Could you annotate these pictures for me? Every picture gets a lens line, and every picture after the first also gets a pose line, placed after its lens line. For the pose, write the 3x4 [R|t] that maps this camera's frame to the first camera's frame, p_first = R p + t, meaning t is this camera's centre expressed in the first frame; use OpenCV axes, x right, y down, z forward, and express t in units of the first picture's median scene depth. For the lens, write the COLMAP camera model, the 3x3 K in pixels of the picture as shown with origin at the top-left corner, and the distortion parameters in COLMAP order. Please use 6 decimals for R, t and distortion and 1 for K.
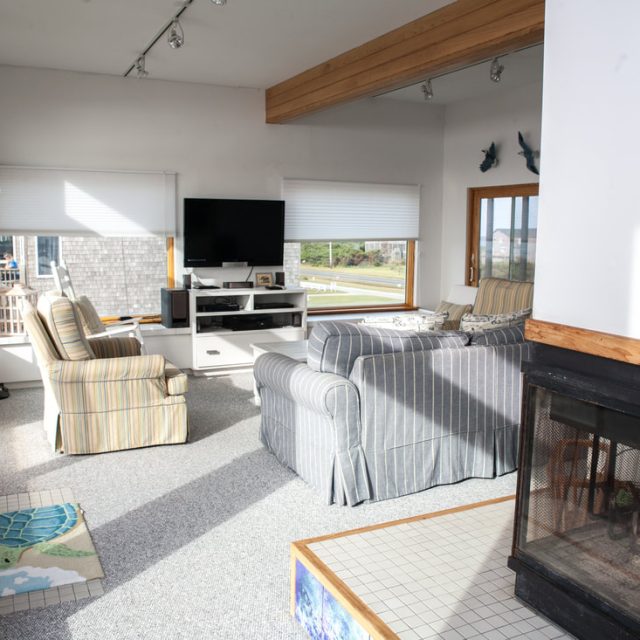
lens RADIAL K [[670.6, 0, 320.0], [0, 670.6, 320.0], [0, 0, 1]] dist [-0.114407, -0.007043]
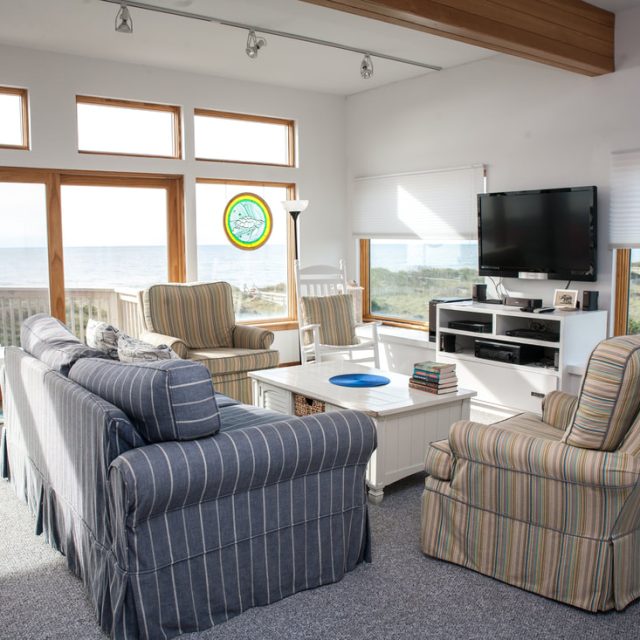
lens RADIAL K [[670.6, 0, 320.0], [0, 670.6, 320.0], [0, 0, 1]] dist [-0.114407, -0.007043]
pose [[0.164116, 0.102339, -0.981118, 0.630050], [-0.122248, 0.989047, 0.082717, -0.072114], [0.978837, 0.106365, 0.174829, 0.698565]]
